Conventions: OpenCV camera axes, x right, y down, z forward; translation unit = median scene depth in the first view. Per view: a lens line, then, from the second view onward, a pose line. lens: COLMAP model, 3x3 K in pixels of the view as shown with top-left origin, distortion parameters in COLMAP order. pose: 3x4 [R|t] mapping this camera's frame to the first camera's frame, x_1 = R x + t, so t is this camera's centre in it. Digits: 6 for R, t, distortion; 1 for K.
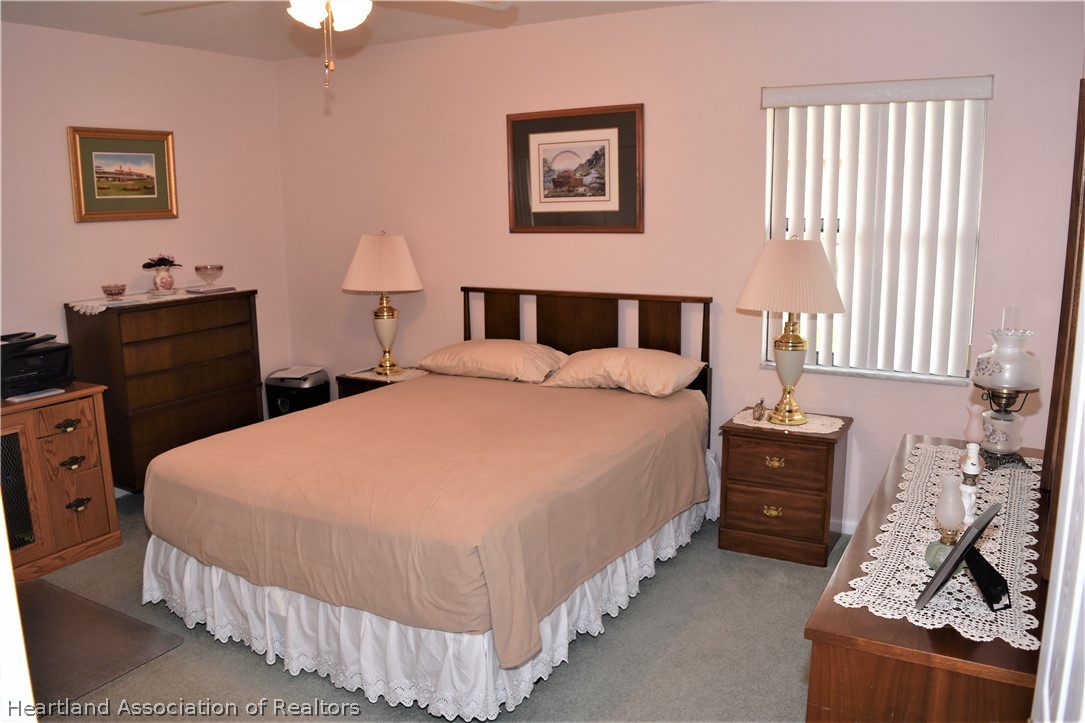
lens RADIAL K [[851.6, 0, 543.0], [0, 851.6, 359.6], [0, 0, 1]] dist [-0.086447, 0.001339]
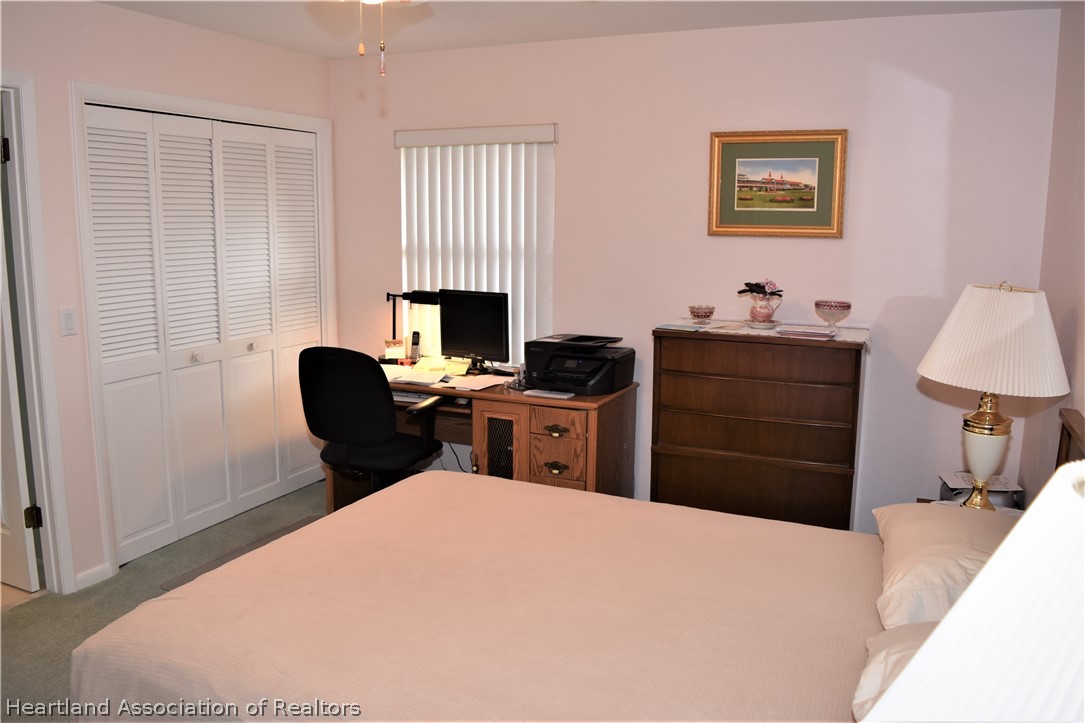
lens RADIAL K [[851.6, 0, 542.4], [0, 851.6, 365.1], [0, 0, 1]] dist [-0.086447, 0.001339]
pose [[0.086769, 0.181537, -0.979549, 0.323337], [-0.194062, 0.967501, 0.162115, -0.122051], [0.977144, 0.176026, 0.119179, 0.622785]]
